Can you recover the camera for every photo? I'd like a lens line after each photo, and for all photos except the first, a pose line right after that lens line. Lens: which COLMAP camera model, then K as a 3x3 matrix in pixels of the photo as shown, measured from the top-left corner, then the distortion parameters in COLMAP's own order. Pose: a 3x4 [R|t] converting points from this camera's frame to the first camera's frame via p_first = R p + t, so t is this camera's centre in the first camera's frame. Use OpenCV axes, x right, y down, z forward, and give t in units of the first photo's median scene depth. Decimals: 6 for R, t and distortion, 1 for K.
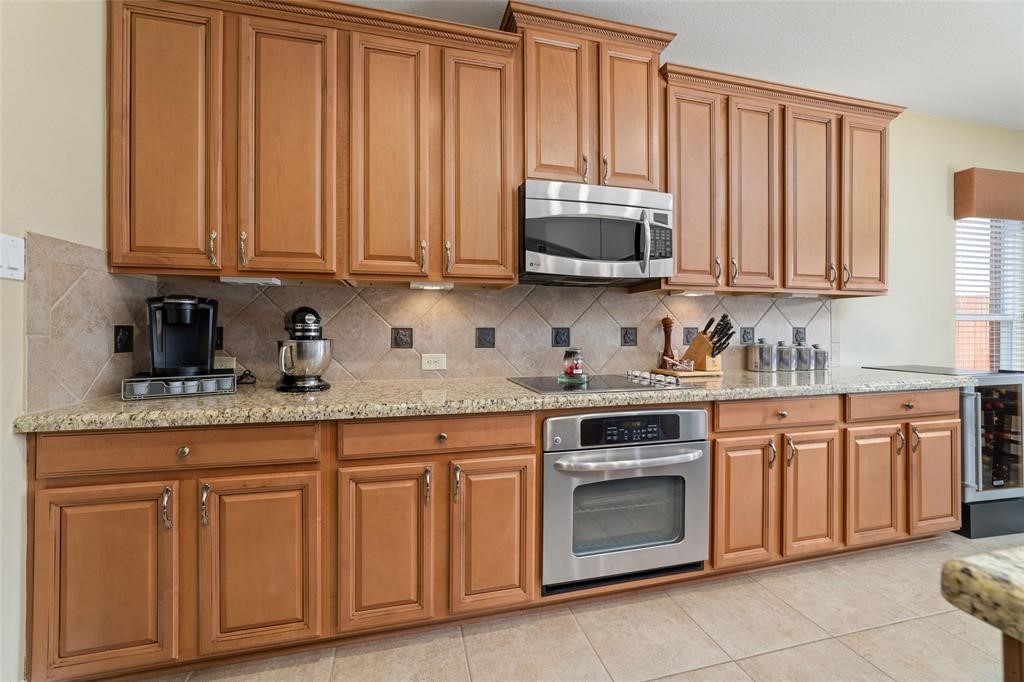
lens RADIAL K [[393.5, 0, 499.7], [0, 393.5, 329.8], [0, 0, 1]] dist [-0.025594, 0.006154]
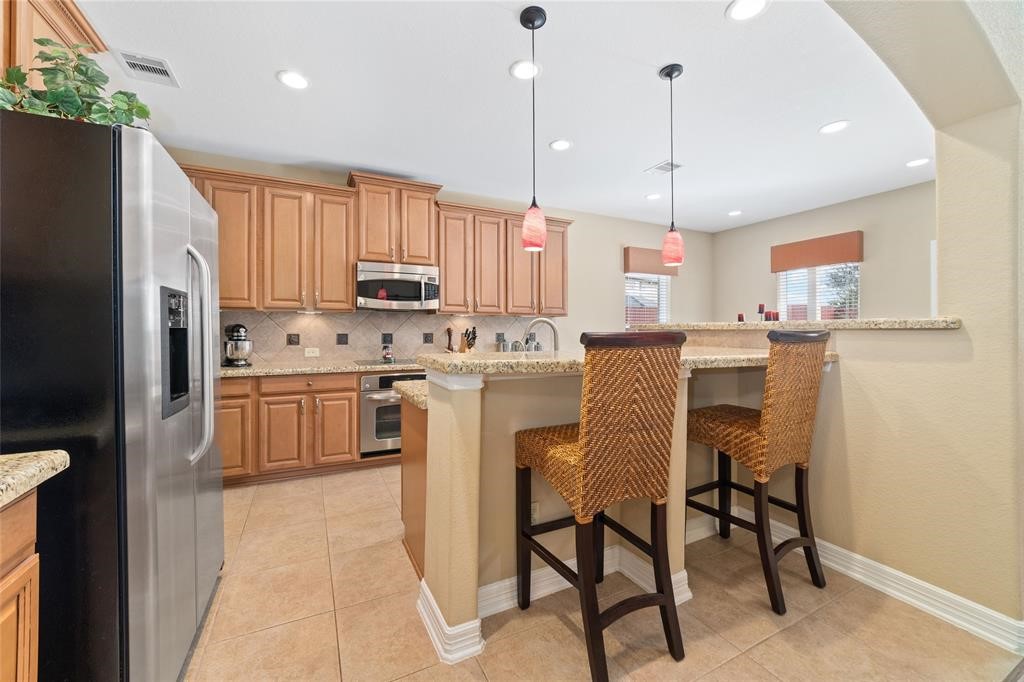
lens RADIAL K [[393.5, 0, 499.7], [0, 393.5, 329.8], [0, 0, 1]] dist [-0.025594, 0.006154]
pose [[0.978105, 0.000834, 0.208109, 0.378775], [-0.000948, 0.999999, 0.000451, -0.032175], [-0.208109, -0.000639, 0.978105, -1.187041]]
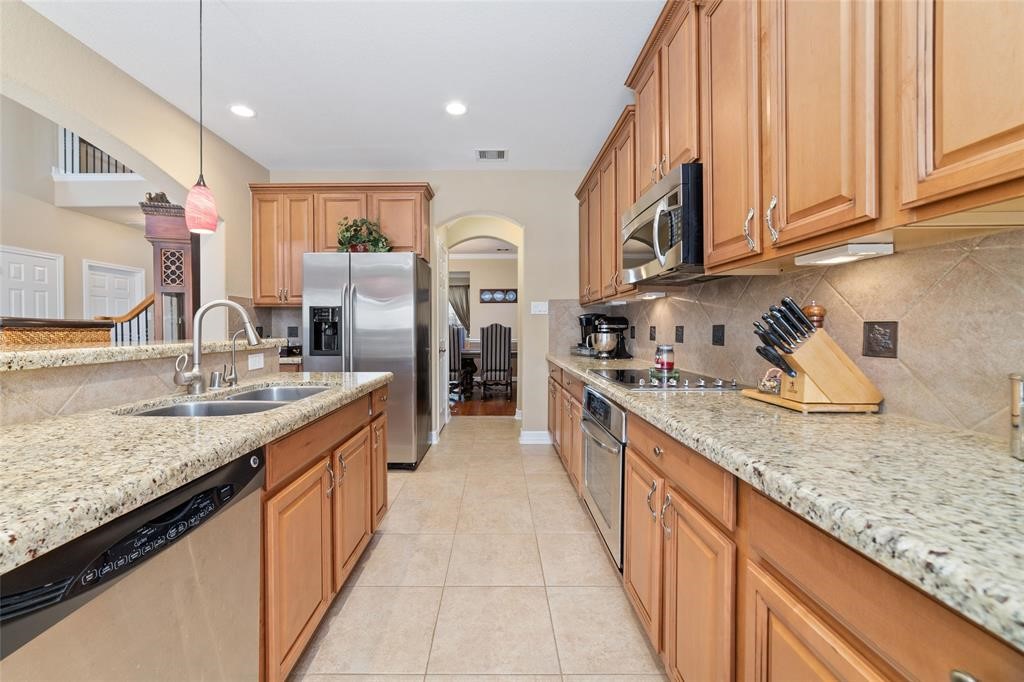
lens RADIAL K [[393.5, 0, 499.7], [0, 393.5, 329.8], [0, 0, 1]] dist [-0.025594, 0.006154]
pose [[-0.232683, 0.004155, -0.972544, 1.553532], [0.005349, 0.999981, 0.002993, 0.000679], [0.972538, -0.004505, -0.232701, 0.947728]]
